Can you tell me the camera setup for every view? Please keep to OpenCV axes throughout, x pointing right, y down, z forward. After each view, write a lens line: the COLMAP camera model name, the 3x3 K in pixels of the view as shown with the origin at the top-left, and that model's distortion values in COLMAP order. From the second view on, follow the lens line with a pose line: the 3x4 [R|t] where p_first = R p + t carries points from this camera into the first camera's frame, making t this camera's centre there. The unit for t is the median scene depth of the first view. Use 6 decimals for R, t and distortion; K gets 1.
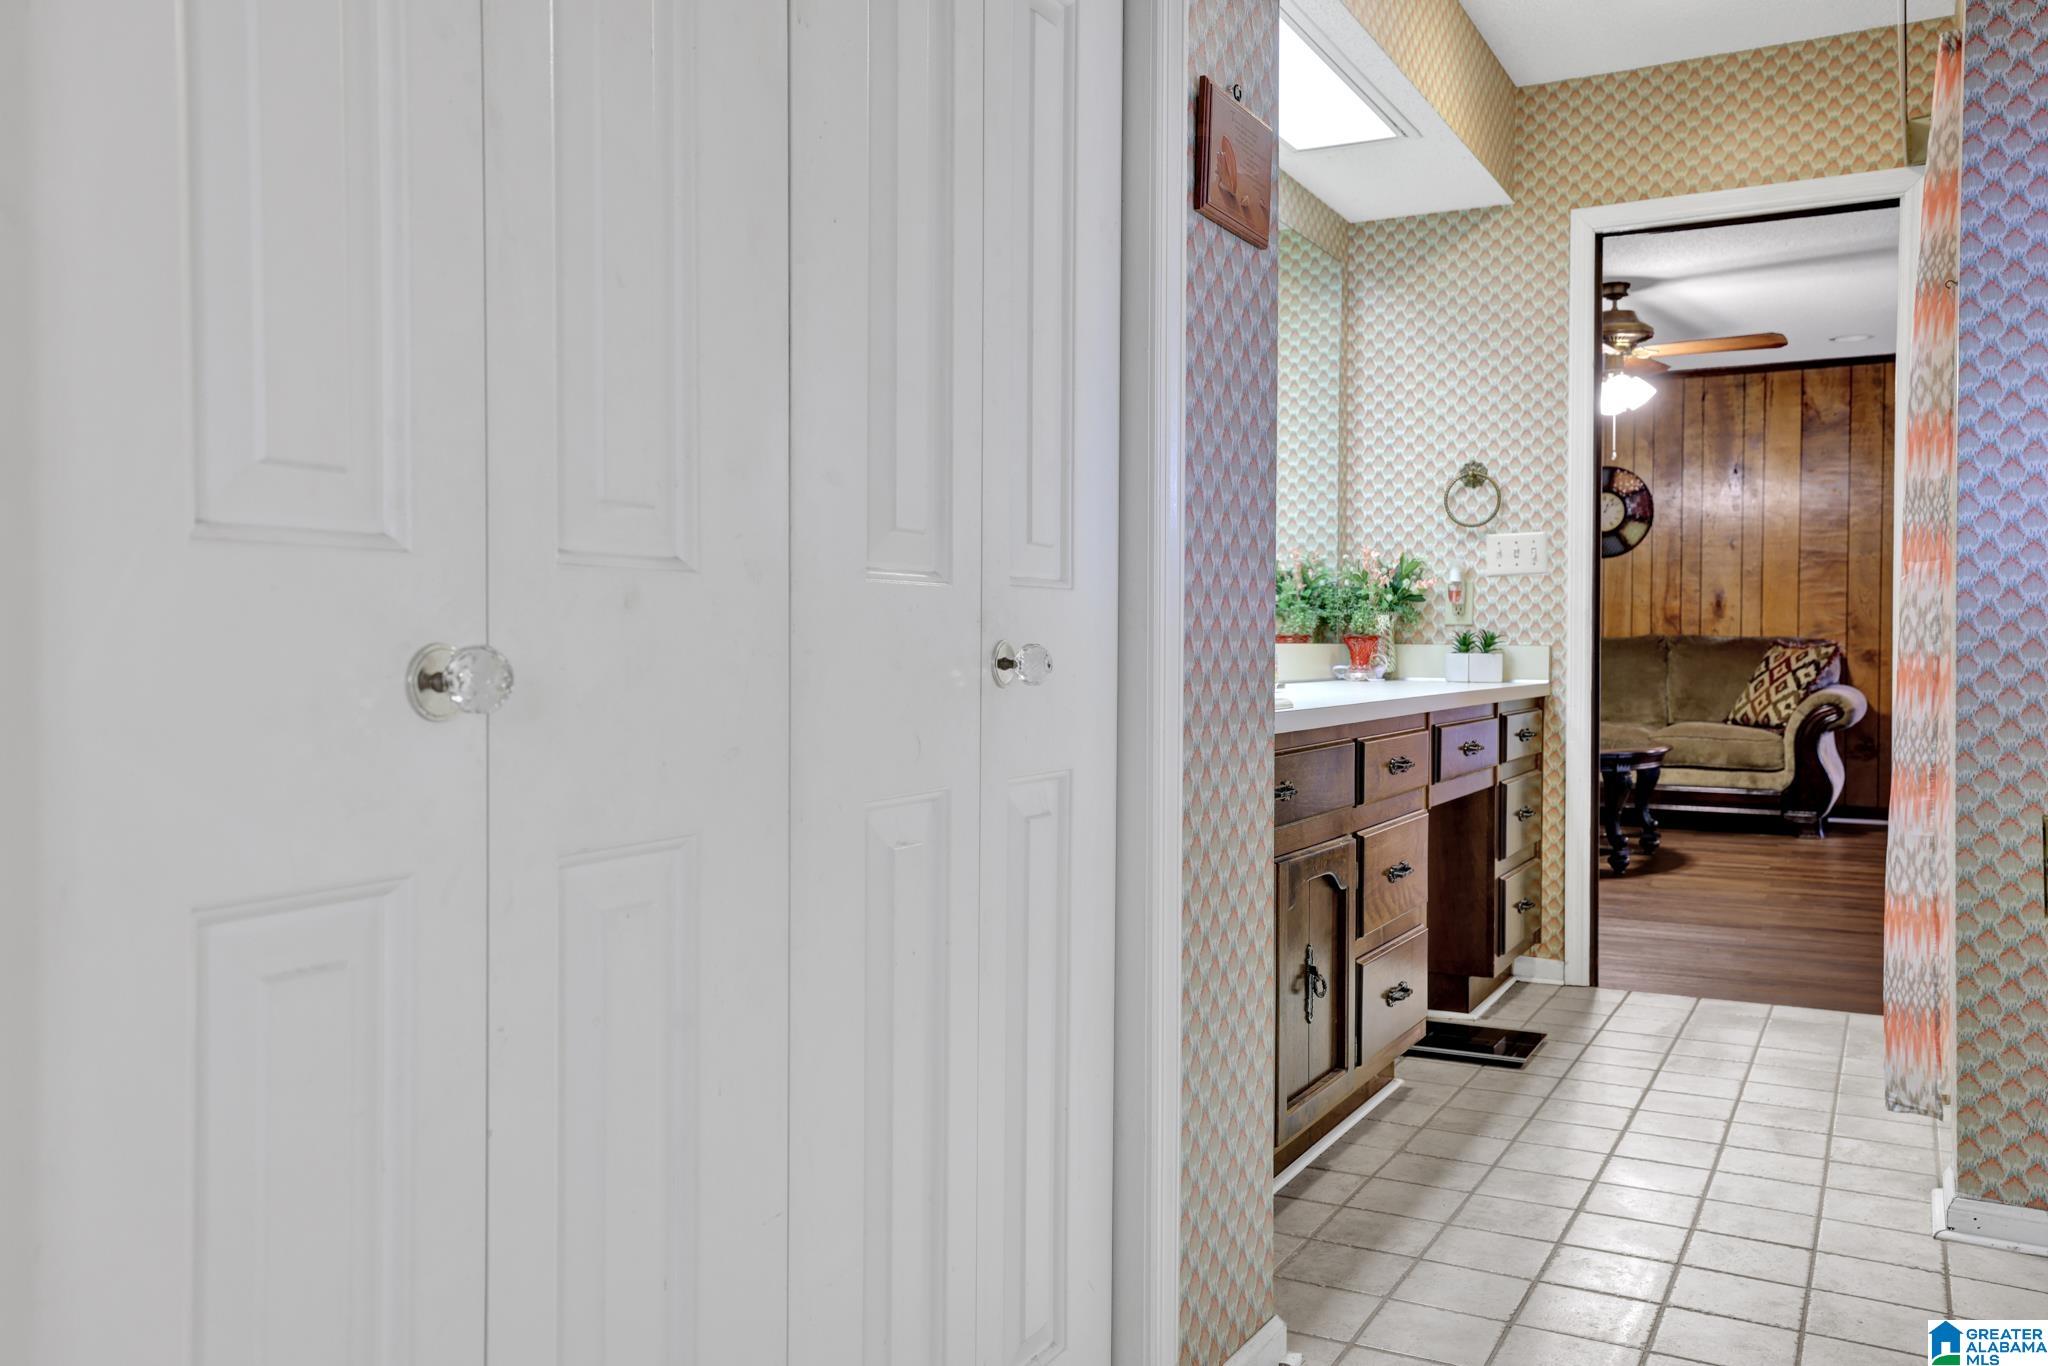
lens RADIAL K [[1674.0, 0, 1016.2], [0, 1674.0, 665.0], [0, 0, 1]] dist [0.027862, 0.030236]
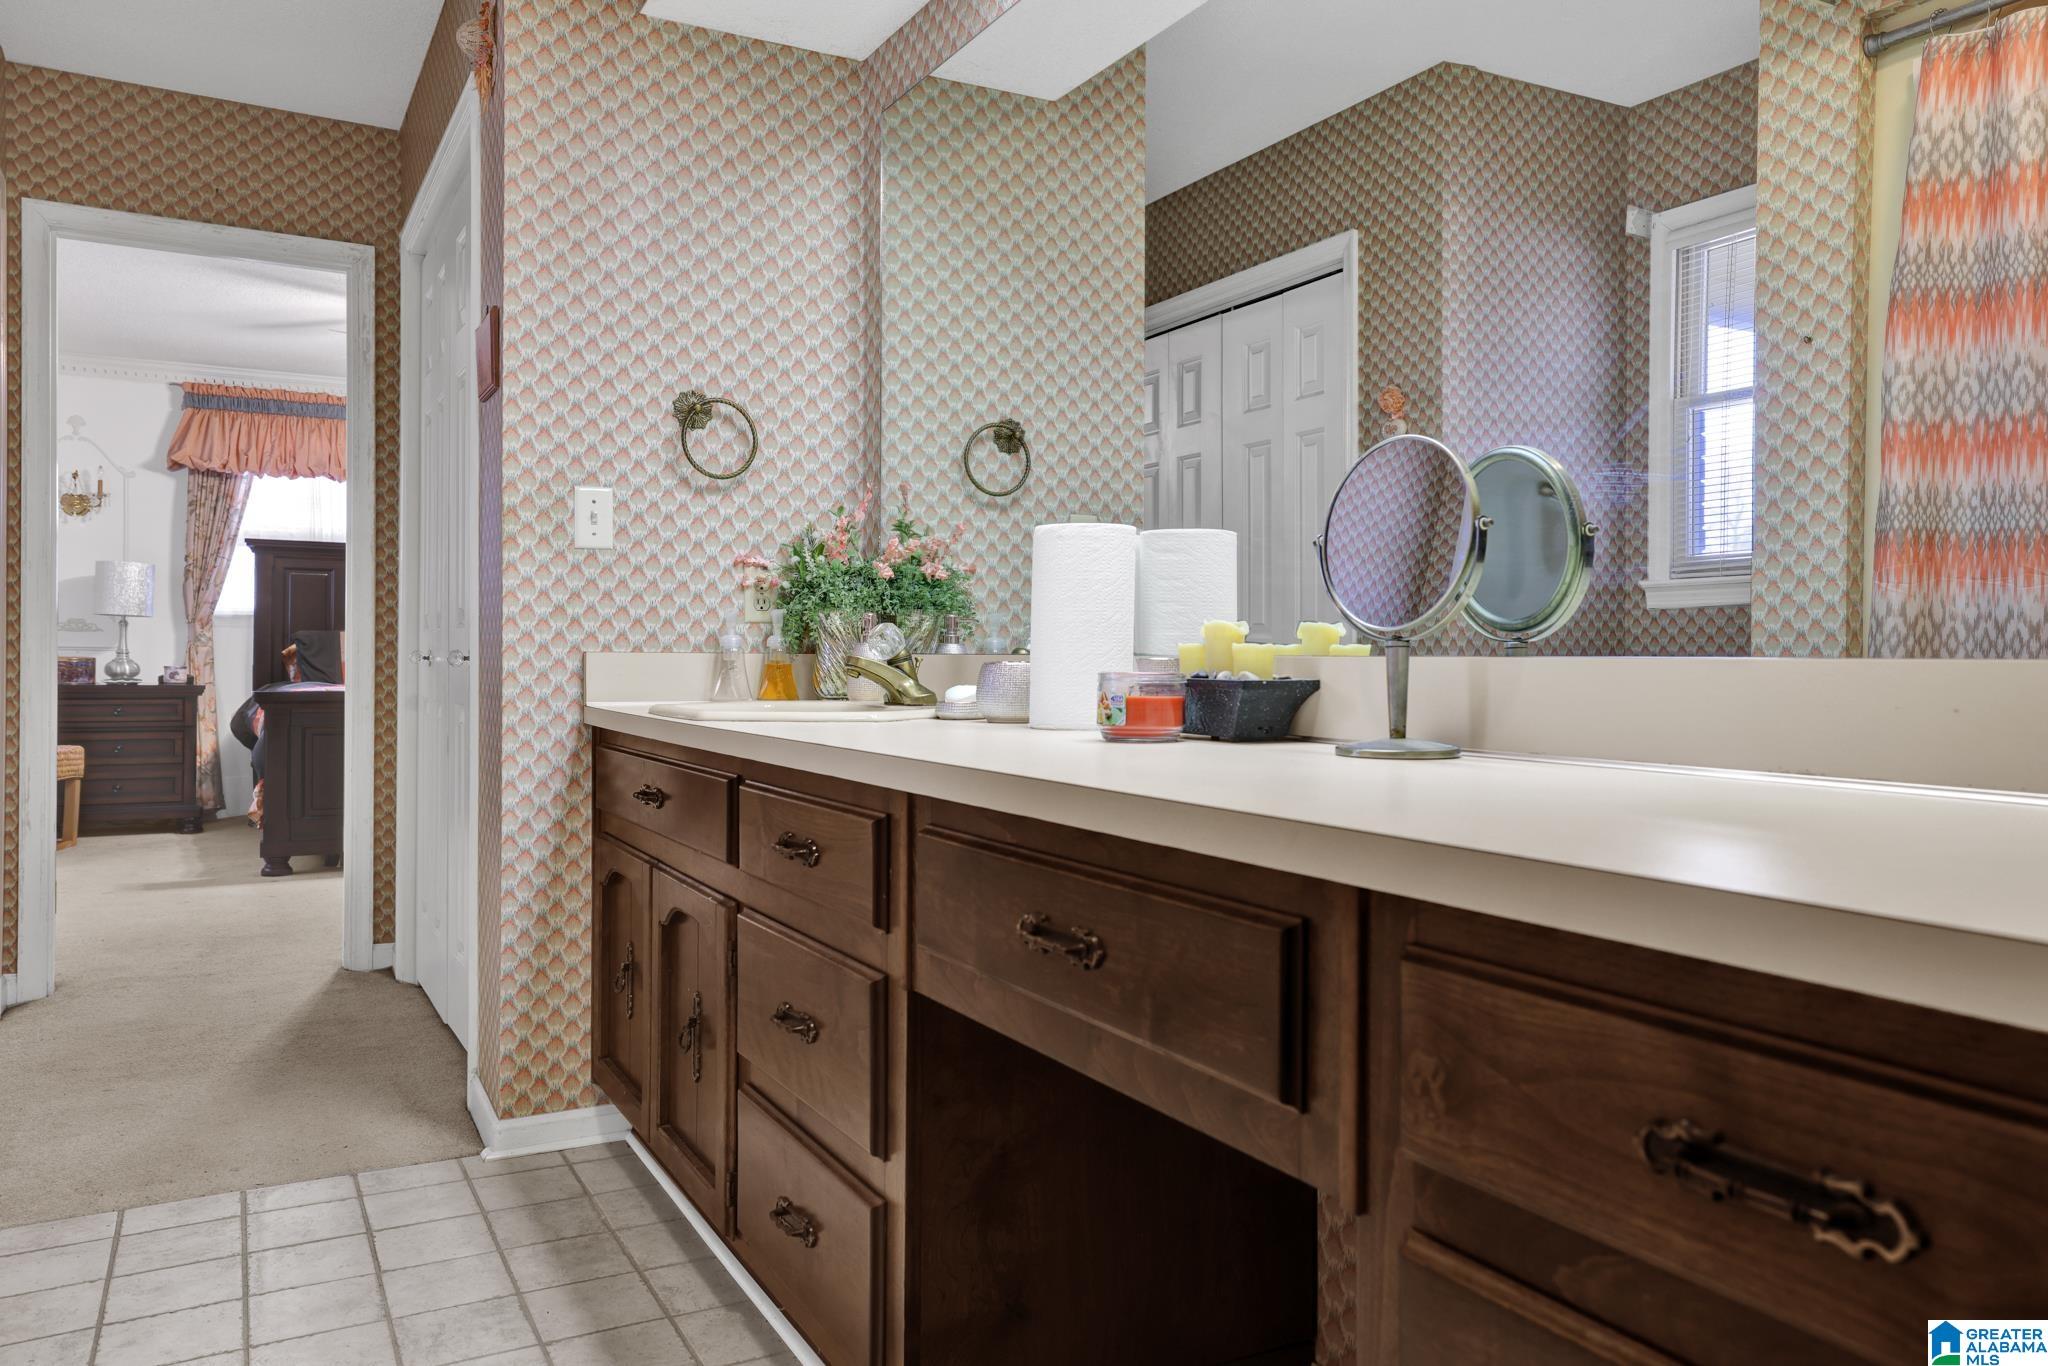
lens RADIAL K [[1521.9, 0, 1025.3], [0, 1521.9, 678.6], [0, 0, 1]] dist [0.021495, 0.023789]
pose [[-0.570266, -0.002837, -0.821455, 0.455694], [-0.019607, 0.999756, 0.010159, -0.004905], [0.821226, 0.021899, -0.570183, 0.989730]]
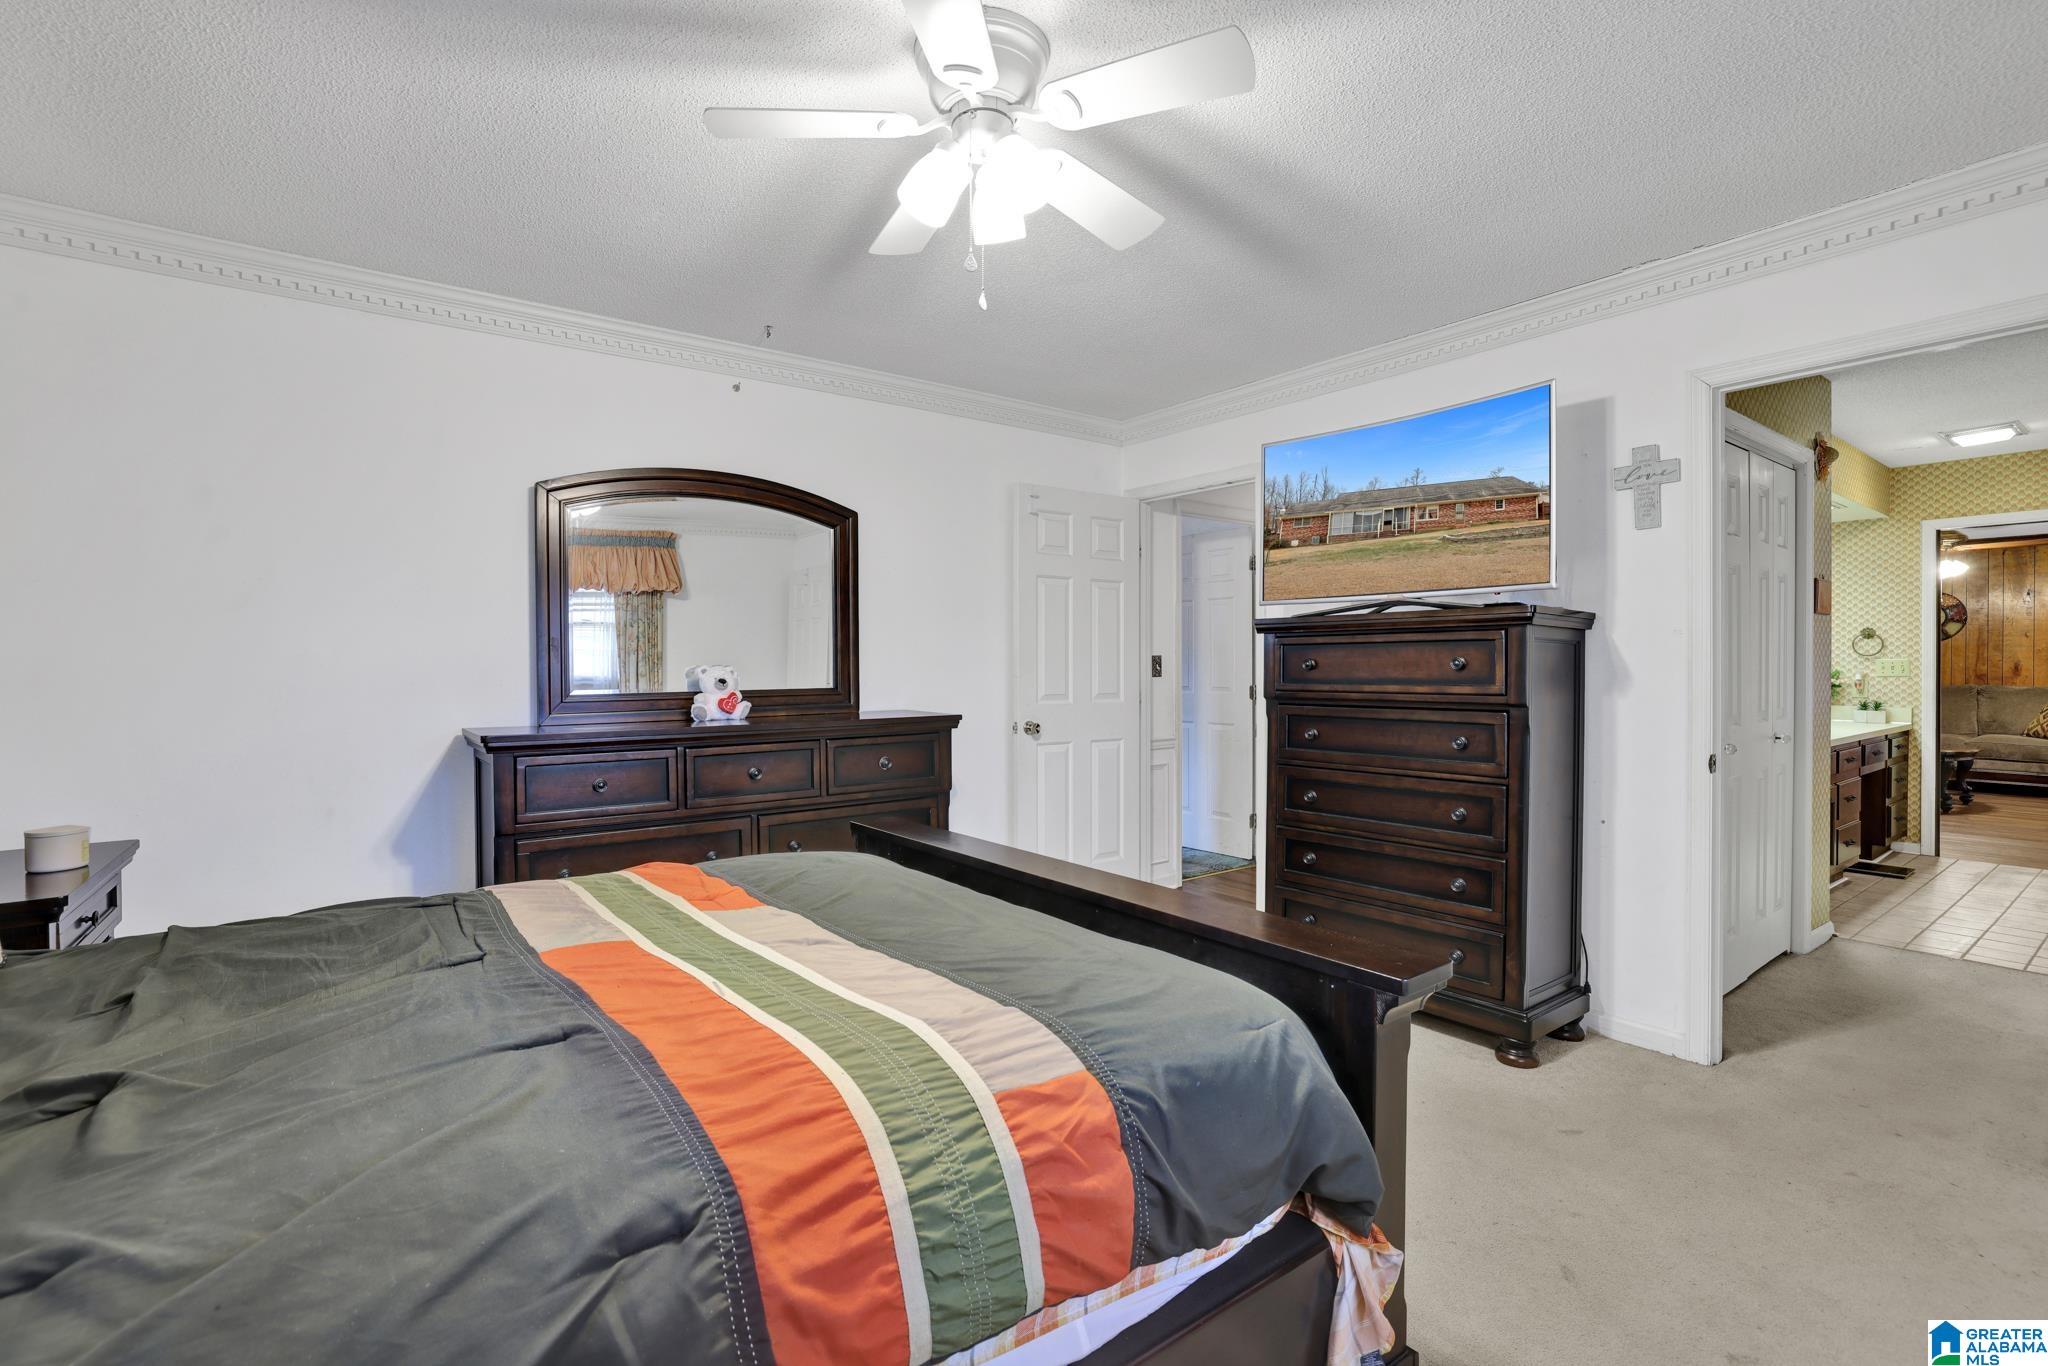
lens RADIAL K [[911.9, 0, 1020.1], [0, 911.9, 673.8], [0, 0, 1]] dist [-0.002307, 0.000914]
pose [[0.904916, -0.001253, -0.425587, -0.264771], [-0.000728, 0.999990, -0.004492, -0.052836], [0.425589, 0.004375, 0.904906, -0.670475]]
